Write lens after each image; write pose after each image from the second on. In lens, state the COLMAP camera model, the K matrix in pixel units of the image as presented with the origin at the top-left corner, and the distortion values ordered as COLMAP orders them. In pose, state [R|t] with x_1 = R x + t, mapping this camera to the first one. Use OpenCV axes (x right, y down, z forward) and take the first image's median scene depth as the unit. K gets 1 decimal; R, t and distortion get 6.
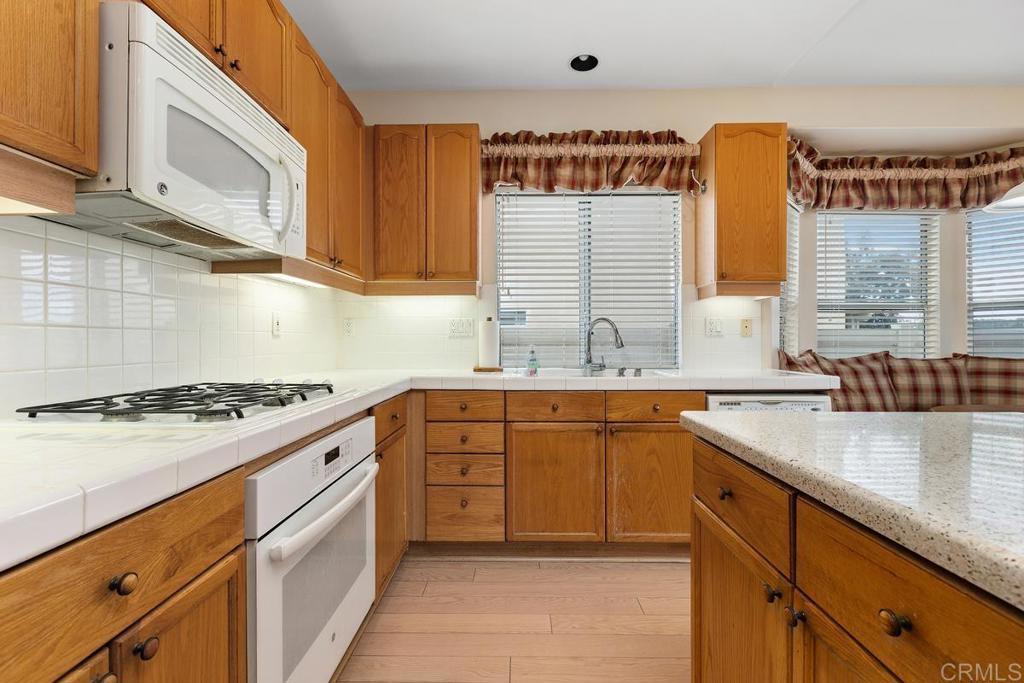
lens RADIAL K [[452.8, 0, 513.5], [0, 452.8, 339.4], [0, 0, 1]] dist [0.000313, -0.001483]
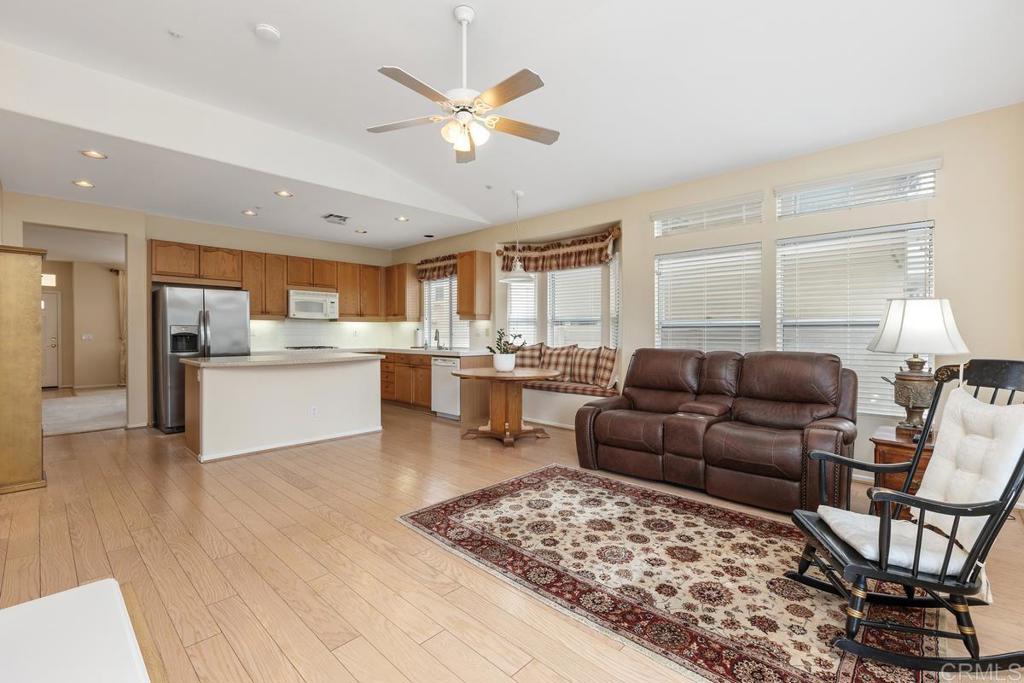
lens RADIAL K [[452.8, 0, 511.7], [0, 452.8, 334.2], [0, 0, 1]] dist [0.000313, -0.001483]
pose [[0.733816, 0.002768, -0.679343, 2.248324], [0.002546, 0.999973, 0.006824, -0.032272], [0.679344, -0.006737, 0.733789, -0.633898]]
